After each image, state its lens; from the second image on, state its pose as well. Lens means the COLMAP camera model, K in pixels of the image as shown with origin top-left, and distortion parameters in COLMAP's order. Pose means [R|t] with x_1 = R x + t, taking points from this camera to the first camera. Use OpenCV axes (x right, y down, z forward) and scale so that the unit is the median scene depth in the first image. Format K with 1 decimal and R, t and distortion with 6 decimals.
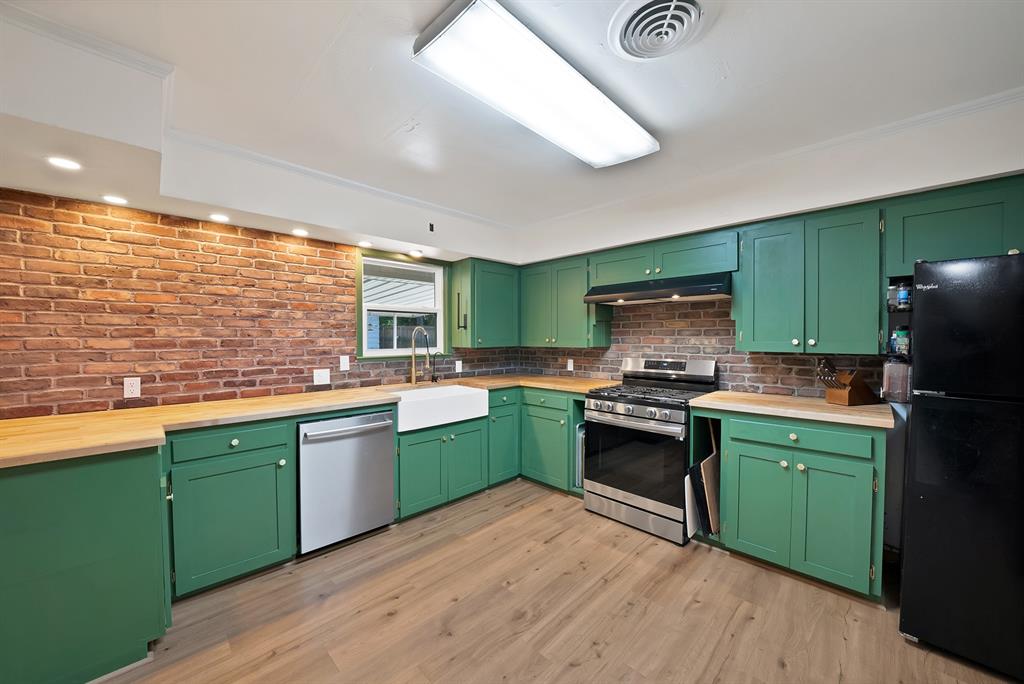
lens RADIAL K [[390.2, 0, 496.8], [0, 390.2, 344.8], [0, 0, 1]] dist [-0.027566, 0.004334]
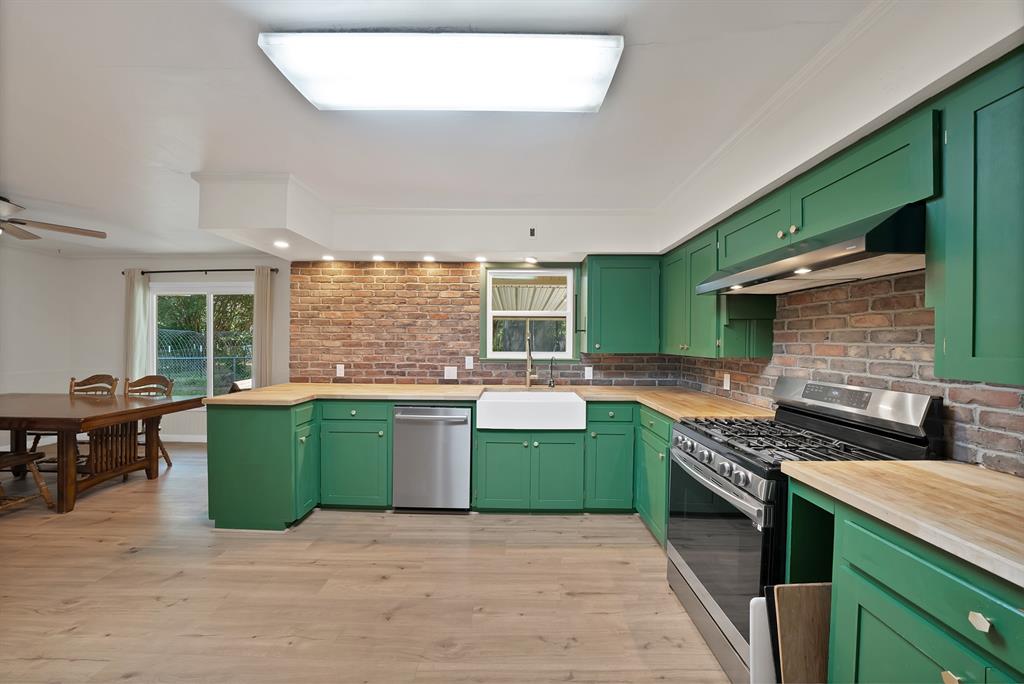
lens RADIAL K [[362.5, 0, 493.8], [0, 362.5, 344.5], [0, 0, 1]] dist [-0.016703, 0.000145]
pose [[0.699757, 0.013698, -0.714250, 0.492755], [-0.021050, 0.999777, -0.001448, -0.009332], [0.714071, 0.016048, 0.699889, 0.313290]]
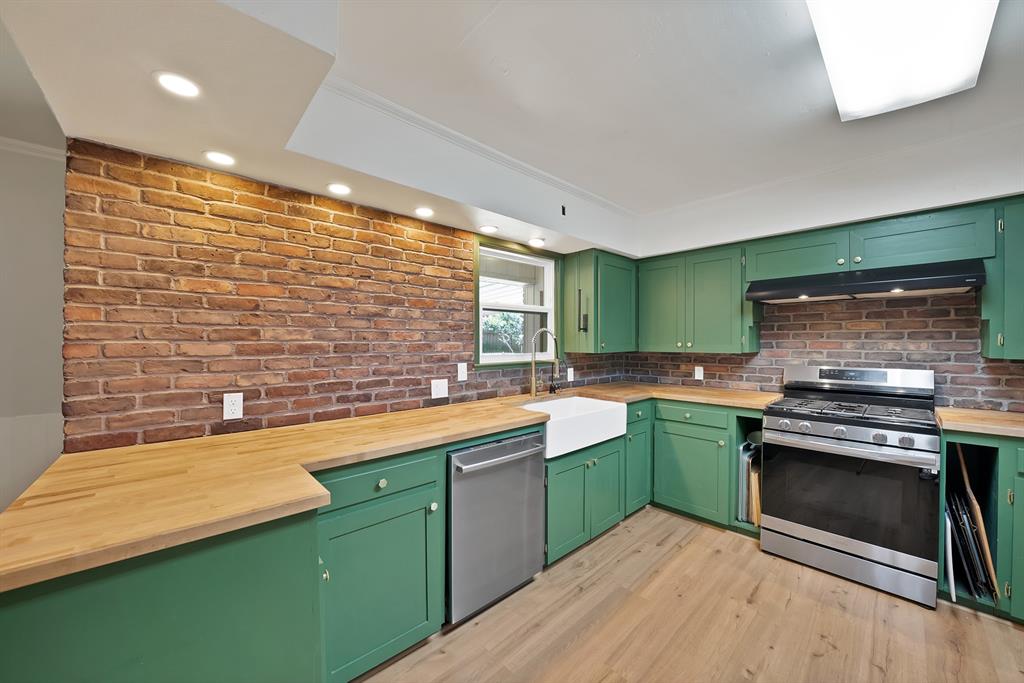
lens RADIAL K [[378.1, 0, 497.9], [0, 378.1, 344.1], [0, 0, 1]] dist [-0.019680, 0.000207]
pose [[0.999810, 0.000631, -0.019492, -0.331981], [-0.000847, 0.999938, -0.011081, -0.004128], [0.019484, 0.011095, 0.999749, 0.208092]]
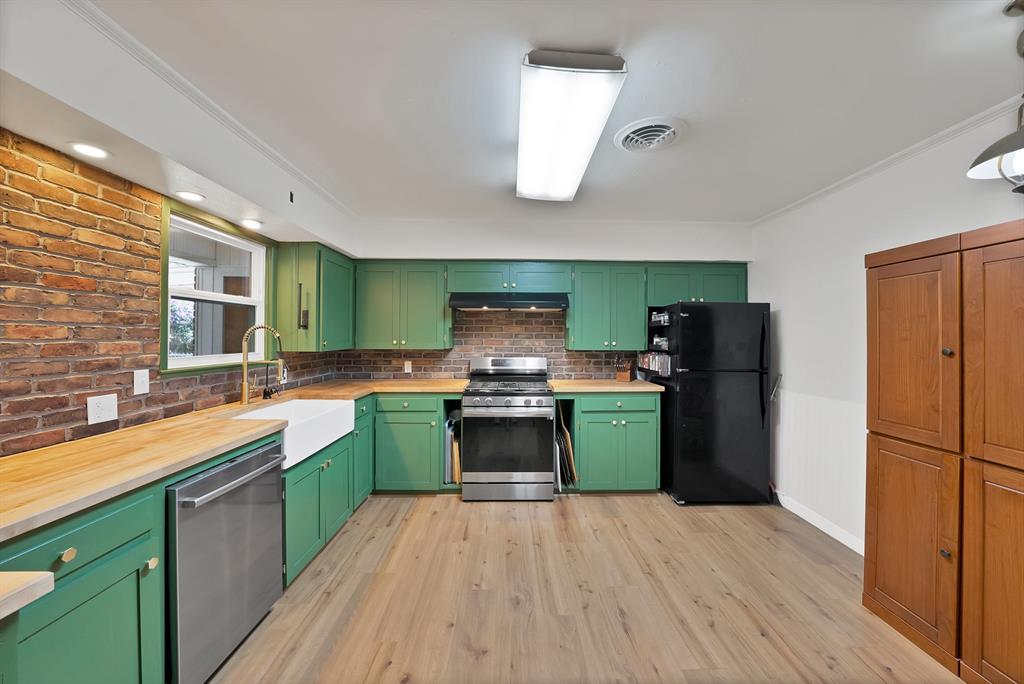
lens RADIAL K [[387.2, 0, 518.1], [0, 387.2, 335.3], [0, 0, 1]] dist [-0.018115, 0.000489]
pose [[0.665904, 0.008704, 0.745987, -0.491476], [0.008443, 0.999780, -0.019202, -0.010215], [-0.745990, 0.019086, 0.665684, 0.181742]]
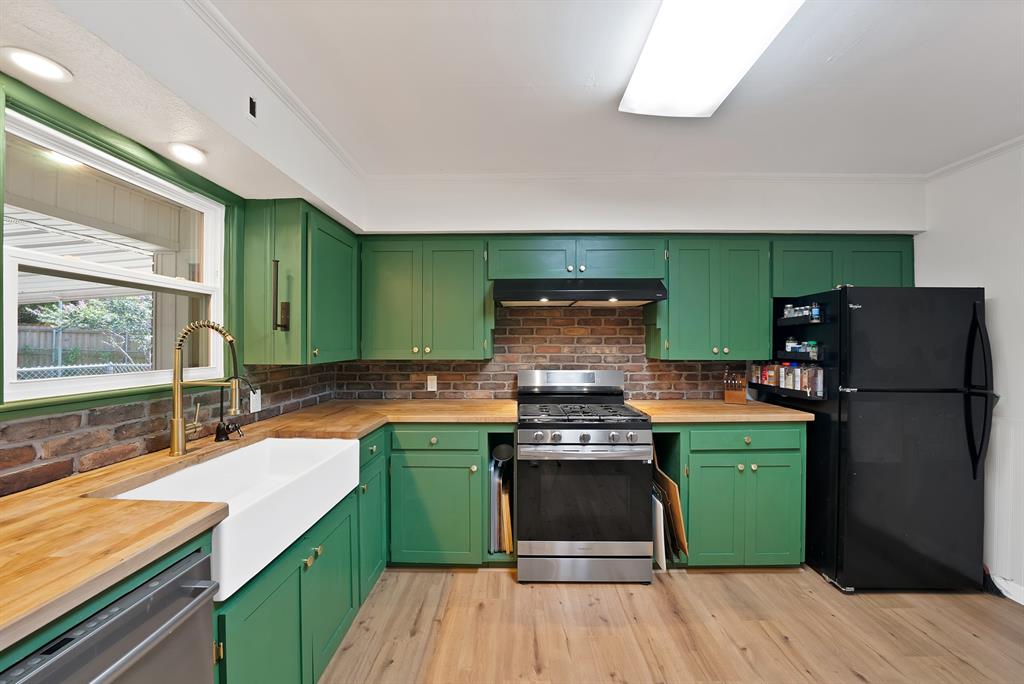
lens RADIAL K [[382.9, 0, 511.4], [0, 382.9, 345.0], [0, 0, 1]] dist [-0.022997, 0.000310]
pose [[0.689261, 0.001299, 0.724512, -0.314131], [0.012387, 0.999831, -0.013577, -0.011886], [-0.724407, 0.018333, 0.689129, 0.538230]]
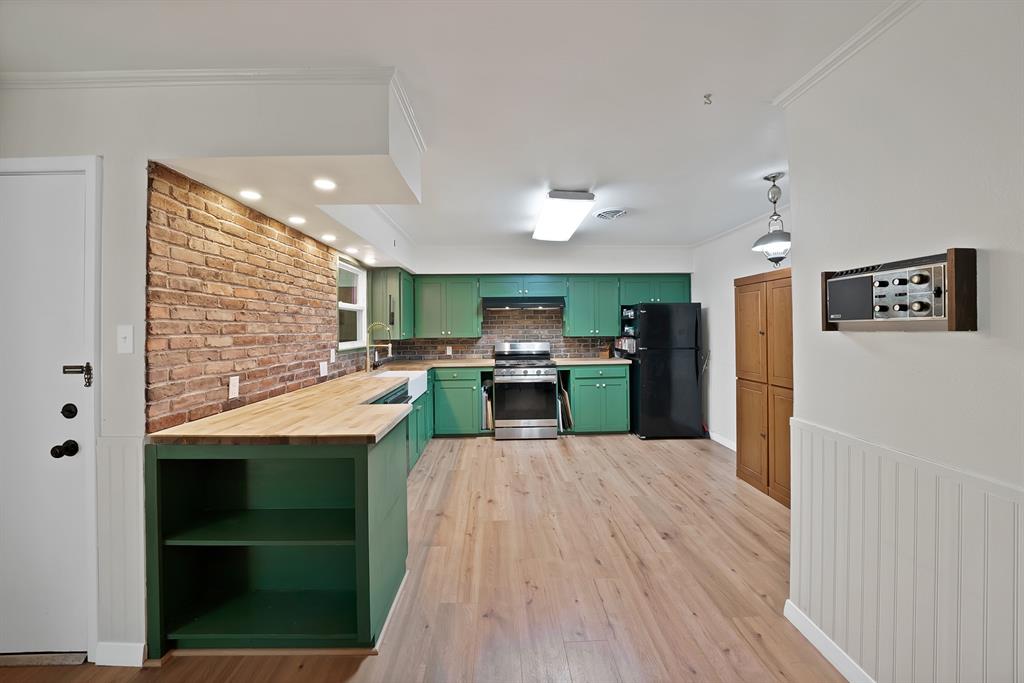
lens RADIAL K [[409.6, 0, 510.1], [0, 409.6, 326.7], [0, 0, 1]] dist [-0.001288, -0.000052]
pose [[0.657259, -0.002079, 0.753662, -1.032814], [0.023174, 0.999579, -0.017452, -0.003729], [-0.753308, 0.028936, 0.657031, -0.151700]]
